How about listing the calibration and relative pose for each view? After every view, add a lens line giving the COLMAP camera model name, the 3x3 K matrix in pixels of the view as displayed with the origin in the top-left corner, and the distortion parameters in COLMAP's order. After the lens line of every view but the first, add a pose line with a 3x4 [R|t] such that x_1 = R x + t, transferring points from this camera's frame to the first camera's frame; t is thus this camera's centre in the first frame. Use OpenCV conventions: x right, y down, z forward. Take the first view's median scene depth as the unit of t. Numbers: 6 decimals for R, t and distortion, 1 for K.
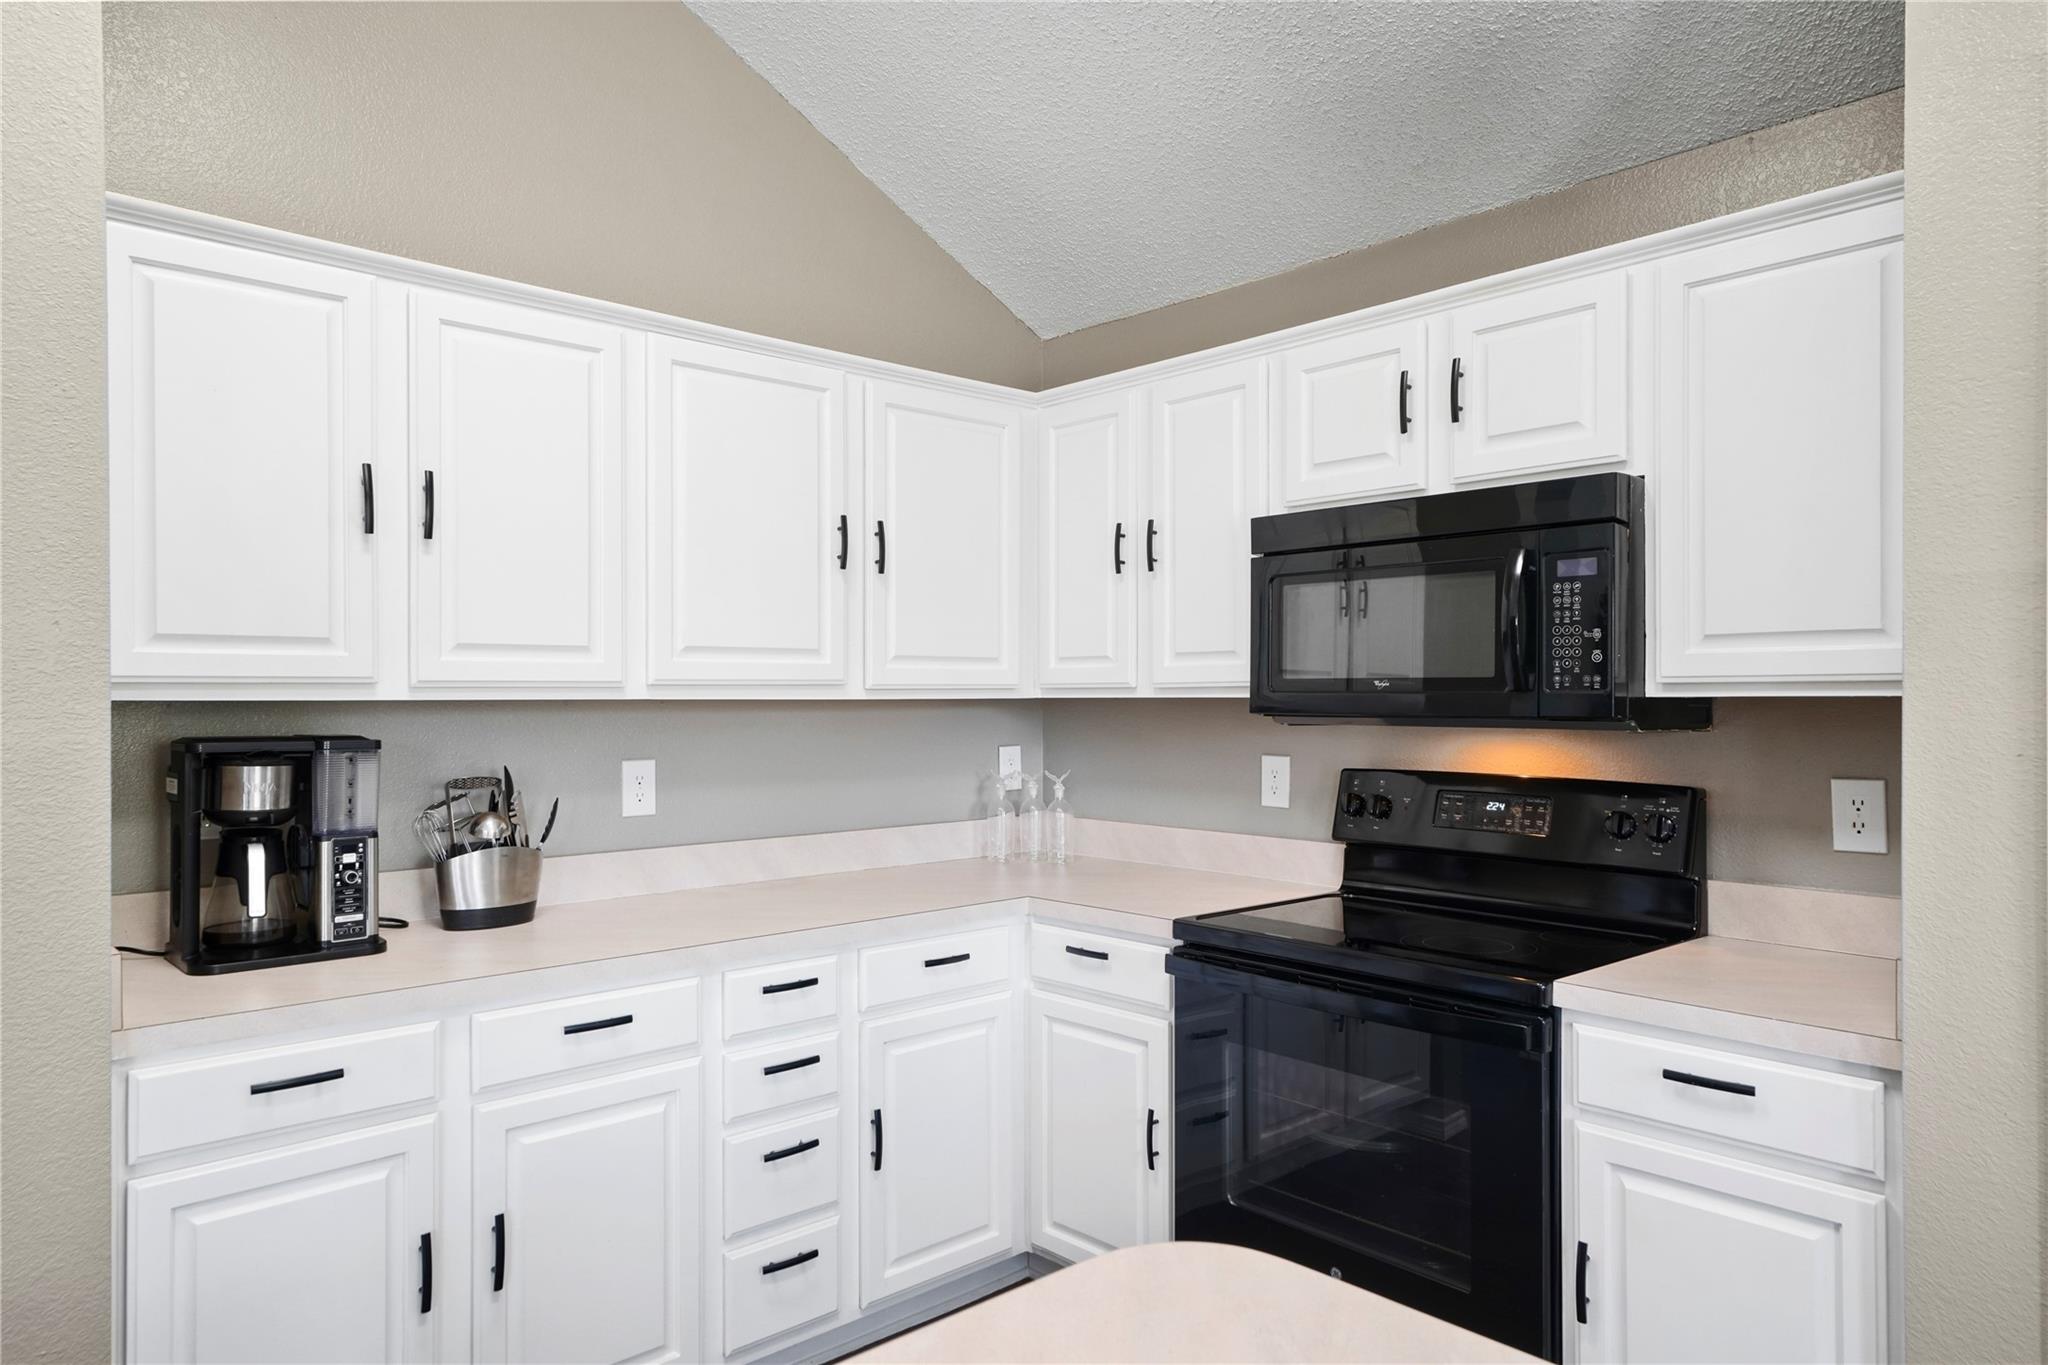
lens RADIAL K [[1303.3, 0, 1020.3], [0, 1303.3, 686.2], [0, 0, 1]] dist [-0.009324, -0.001495]
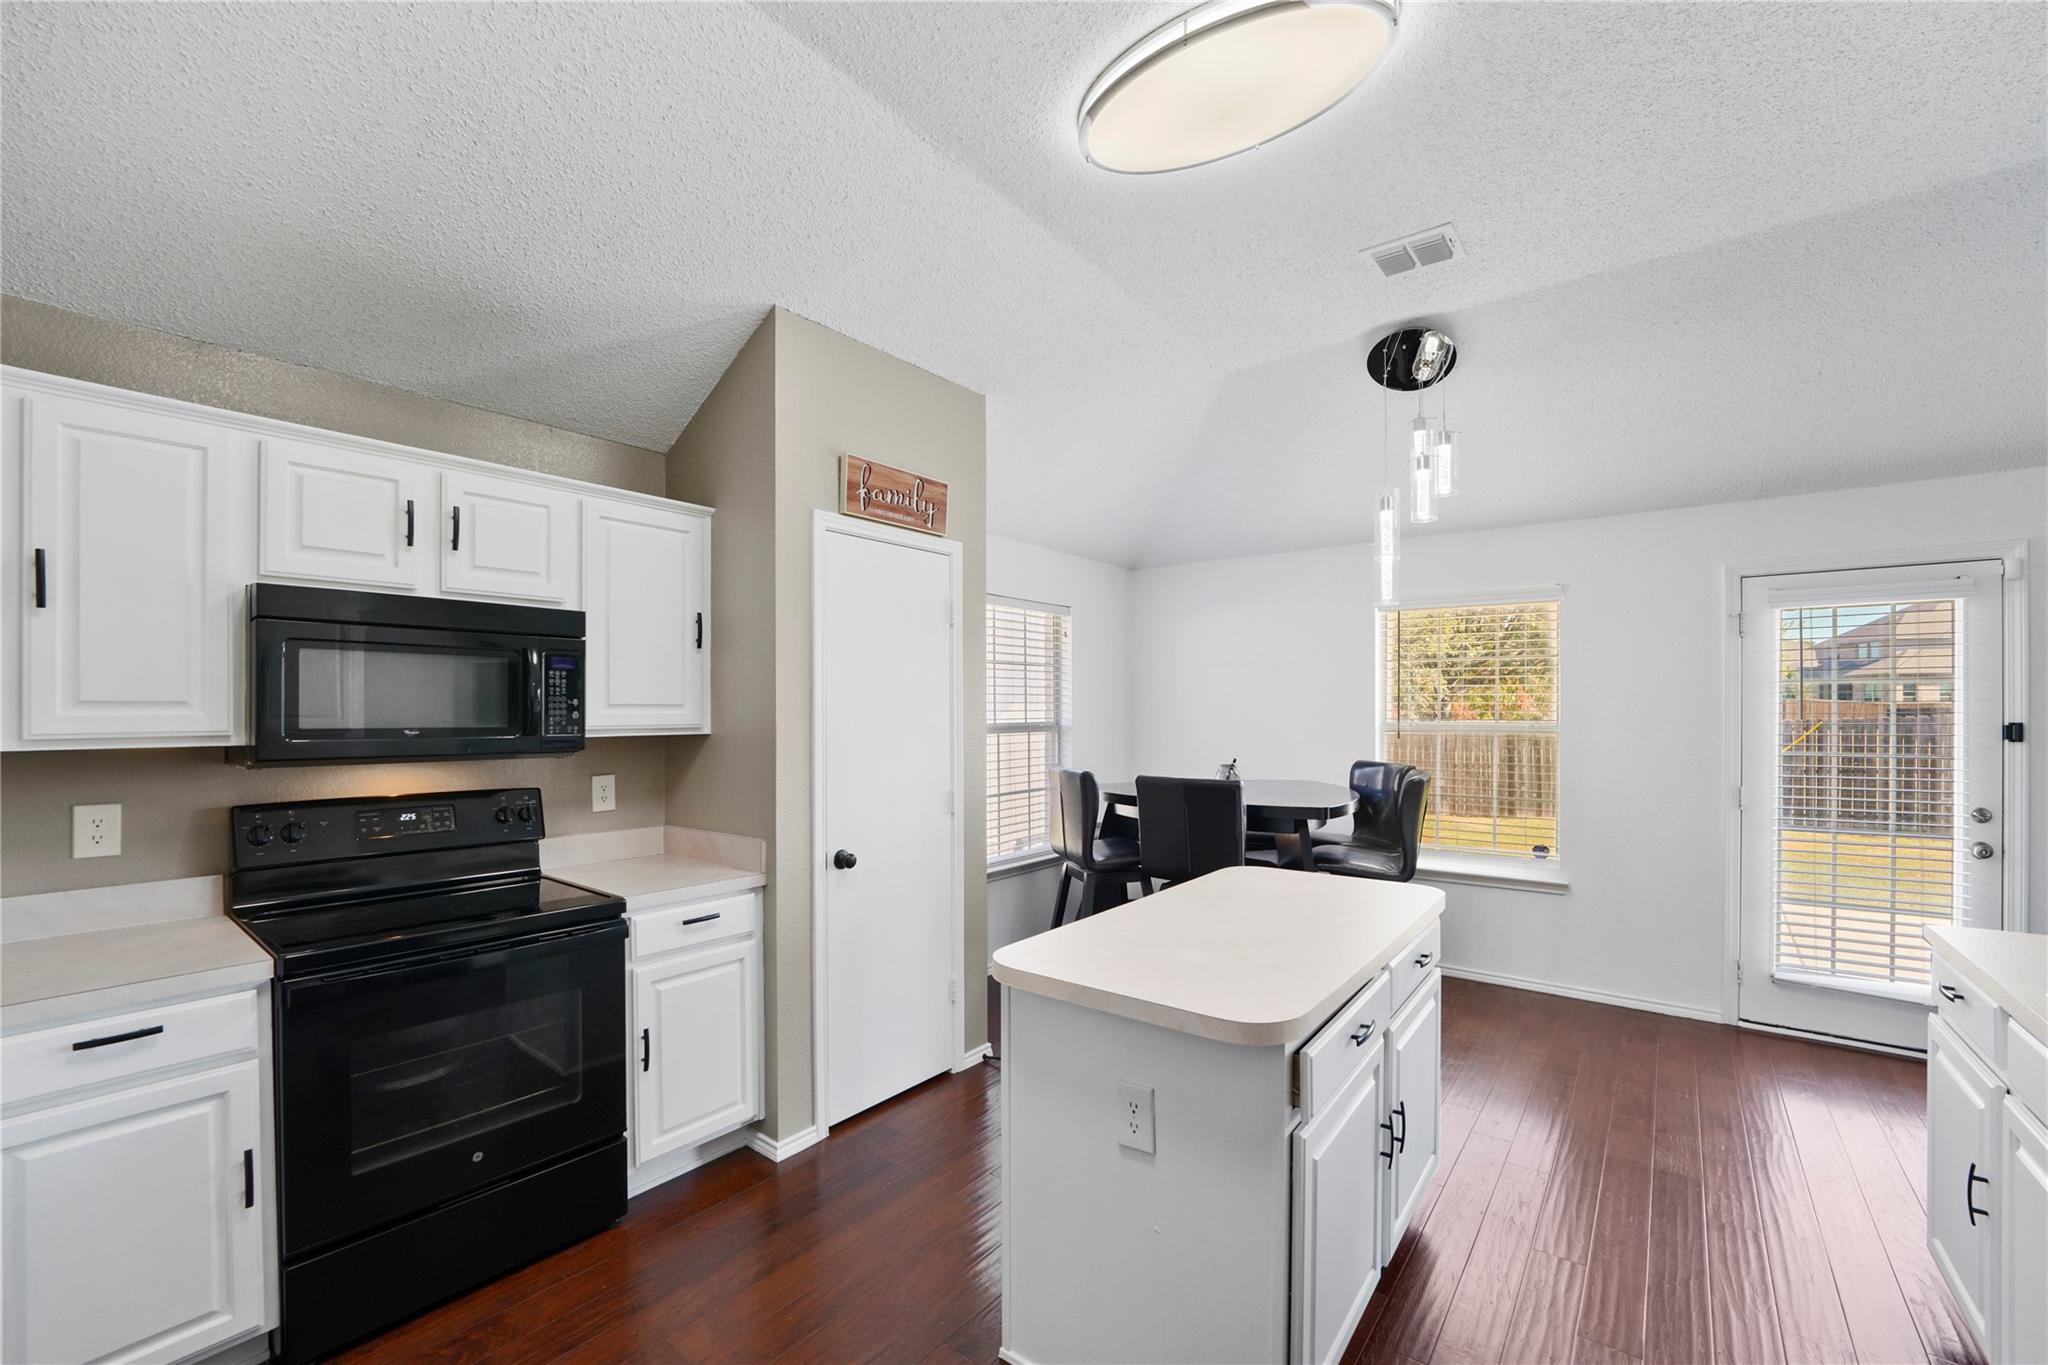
lens RADIAL K [[833.7, 0, 923.1], [0, 833.7, 722.3], [0, 0, 1]] dist [-0.001344, -0.000311]
pose [[-0.084701, -0.006462, 0.996385, -0.605159], [-0.001468, 0.999979, 0.006361, -0.017763], [-0.996405, -0.000924, -0.084708, 0.533594]]
